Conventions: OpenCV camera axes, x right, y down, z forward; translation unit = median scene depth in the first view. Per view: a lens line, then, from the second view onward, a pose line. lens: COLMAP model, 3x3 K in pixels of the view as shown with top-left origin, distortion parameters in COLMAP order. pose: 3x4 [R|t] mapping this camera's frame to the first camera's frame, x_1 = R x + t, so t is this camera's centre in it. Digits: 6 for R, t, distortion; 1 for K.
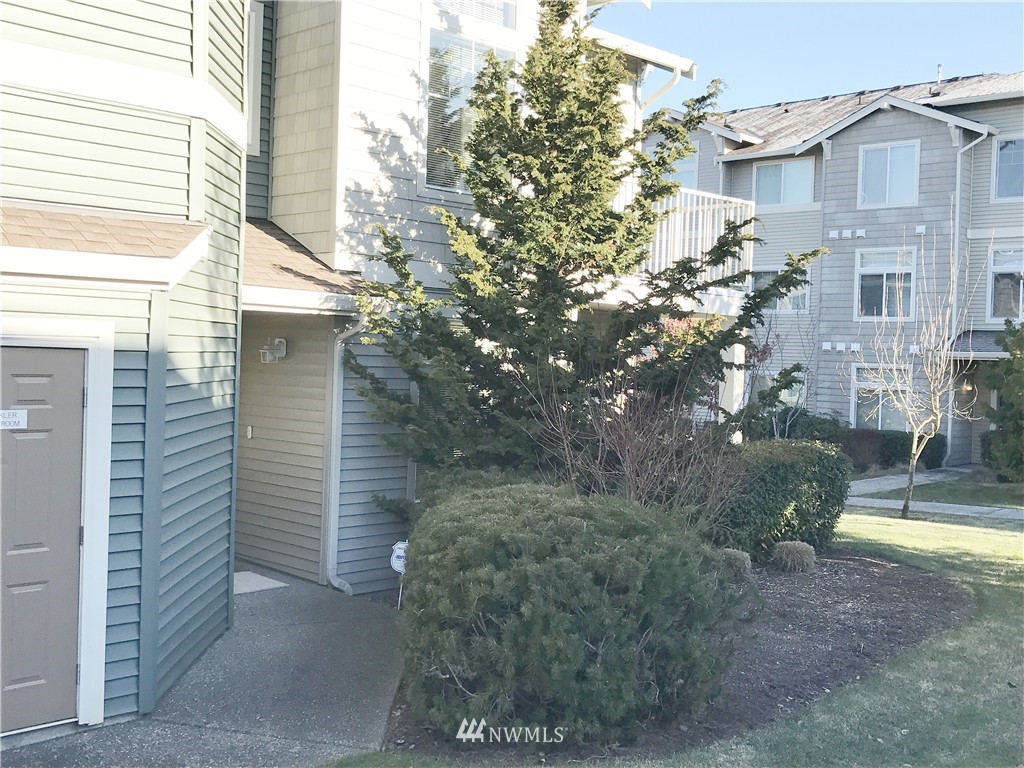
lens RADIAL K [[1167.1, 0, 514.6], [0, 1167.1, 381.8], [0, 0, 1]] dist [0.107855, 0.000000]
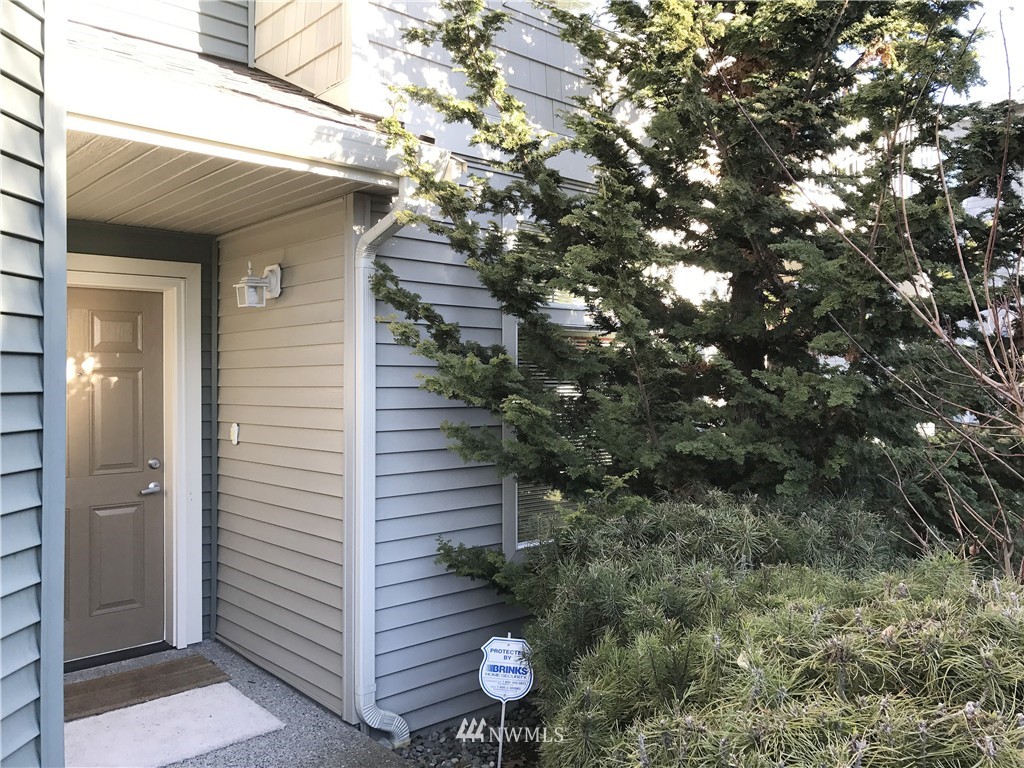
lens RADIAL K [[834.9, 0, 509.9], [0, 834.9, 383.2], [0, 0, 1]] dist [-0.006282, 0.000148]
pose [[0.997377, -0.038232, -0.061455, -0.065449], [0.037179, 0.999143, -0.018189, 0.033749], [0.062098, 0.015856, 0.997944, 0.638669]]
